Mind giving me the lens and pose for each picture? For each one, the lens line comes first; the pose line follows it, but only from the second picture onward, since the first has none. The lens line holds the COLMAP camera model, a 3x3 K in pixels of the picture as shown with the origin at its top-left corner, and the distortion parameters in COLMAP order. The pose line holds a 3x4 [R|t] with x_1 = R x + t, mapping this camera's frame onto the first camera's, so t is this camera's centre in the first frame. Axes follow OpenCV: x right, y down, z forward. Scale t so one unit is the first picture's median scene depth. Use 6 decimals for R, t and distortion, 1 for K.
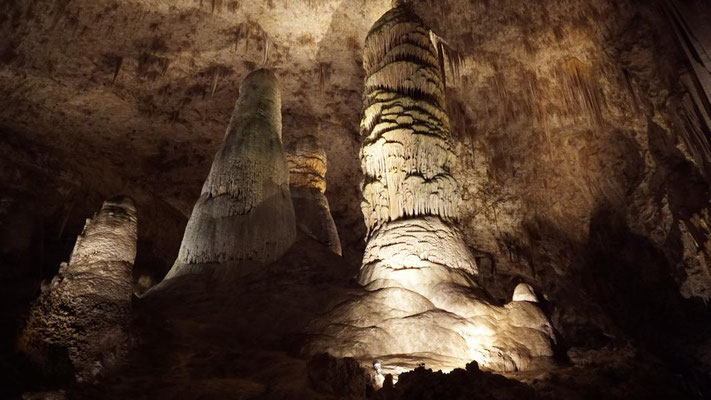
lens RADIAL K [[469.8, 0, 355.5], [0, 469.8, 200.0], [0, 0, 1]] dist [-0.049089, 0.037563]
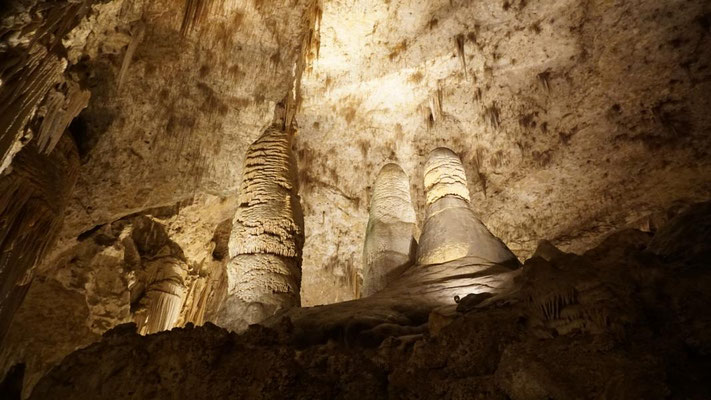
lens RADIAL K [[469.8, 0, 355.5], [0, 469.8, 200.0], [0, 0, 1]] dist [-0.049089, 0.037563]
pose [[-0.424984, -0.485825, -0.763782, 0.512904], [0.423490, 0.639025, -0.642108, 0.369283], [0.800028, -0.596340, -0.065833, 0.666076]]
